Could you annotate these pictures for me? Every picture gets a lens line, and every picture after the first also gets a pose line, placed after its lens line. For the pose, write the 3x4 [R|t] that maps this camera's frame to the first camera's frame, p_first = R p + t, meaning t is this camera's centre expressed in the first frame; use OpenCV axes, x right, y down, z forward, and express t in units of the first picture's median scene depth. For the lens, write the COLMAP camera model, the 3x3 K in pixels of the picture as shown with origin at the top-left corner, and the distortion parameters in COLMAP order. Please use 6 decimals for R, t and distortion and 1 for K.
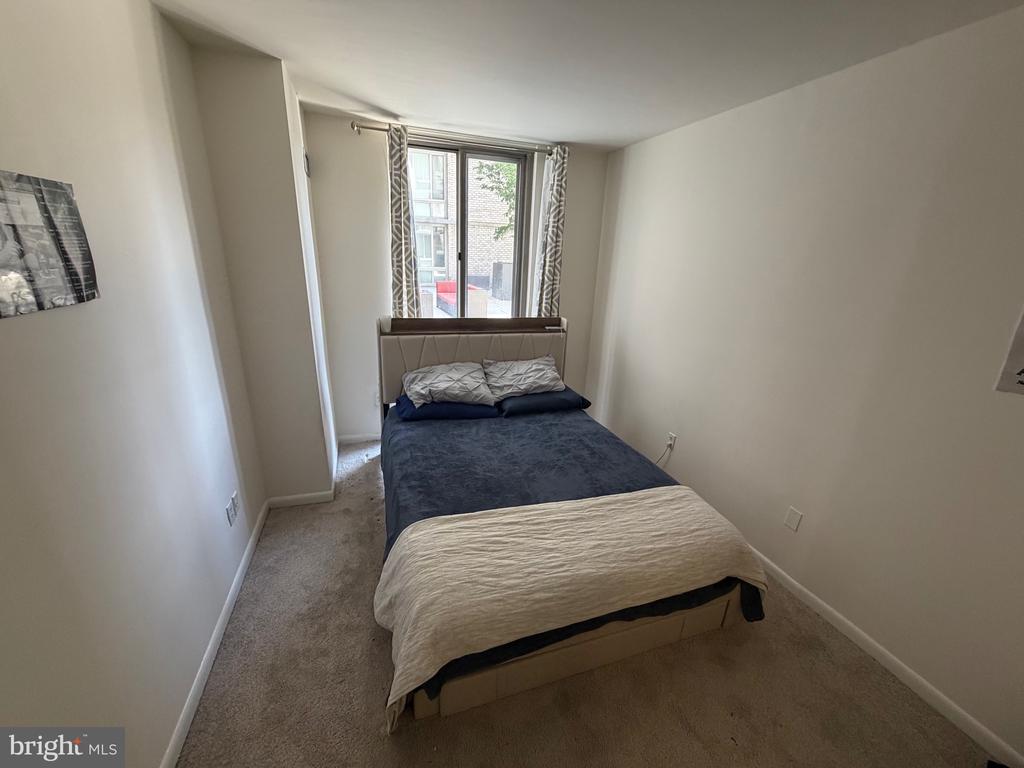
lens RADIAL K [[411.2, 0, 507.8], [0, 411.2, 383.4], [0, 0, 1]] dist [-0.000646, -0.000040]
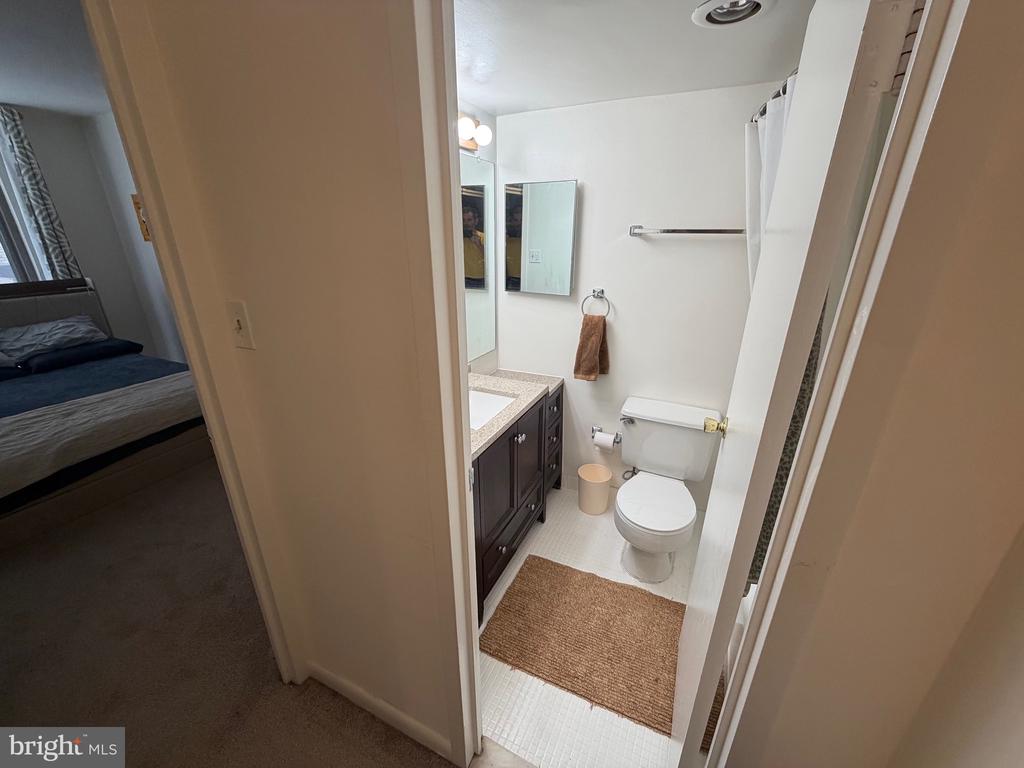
lens RADIAL K [[411.2, 0, 515.4], [0, 411.2, 383.7], [0, 0, 1]] dist [-0.000646, -0.000040]
pose [[0.698195, -0.295182, 0.652221, 0.151974], [0.254499, 0.953869, 0.159263, 0.242301], [-0.669145, 0.054793, 0.741109, -0.578966]]
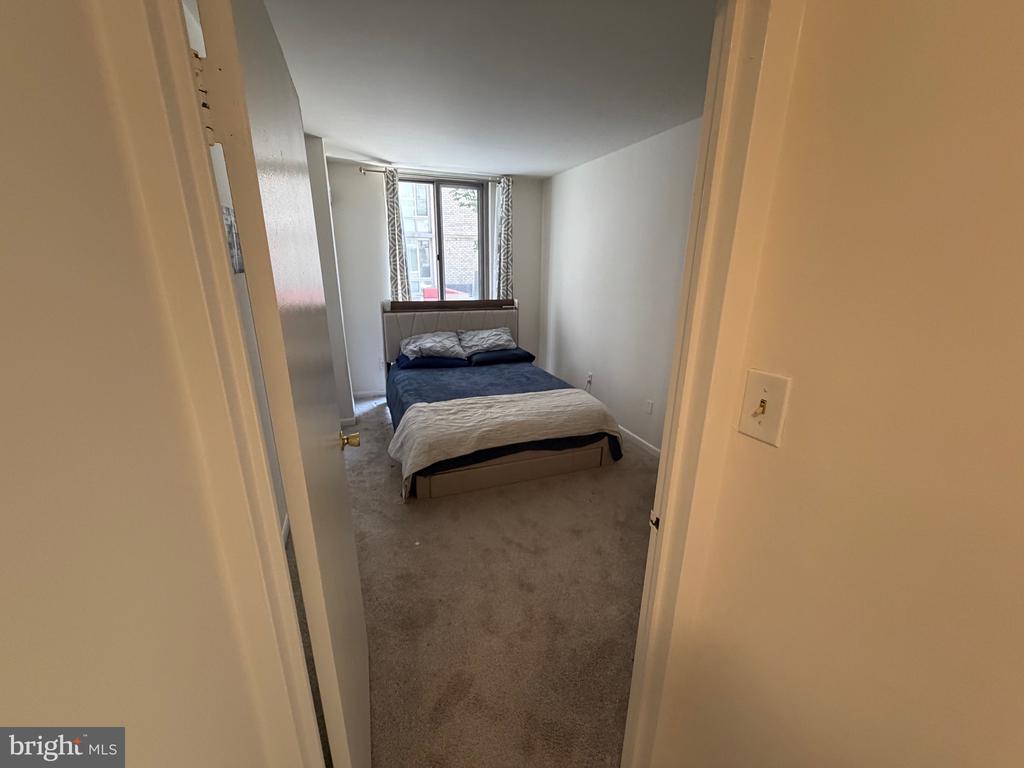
lens RADIAL K [[411.2, 0, 509.0], [0, 411.2, 382.9], [0, 0, 1]] dist [-0.000646, -0.000040]
pose [[0.998824, -0.041669, 0.024769, 0.076410], [0.042373, 0.998693, -0.028591, 0.178239], [-0.023546, 0.029607, 0.999284, -0.411556]]
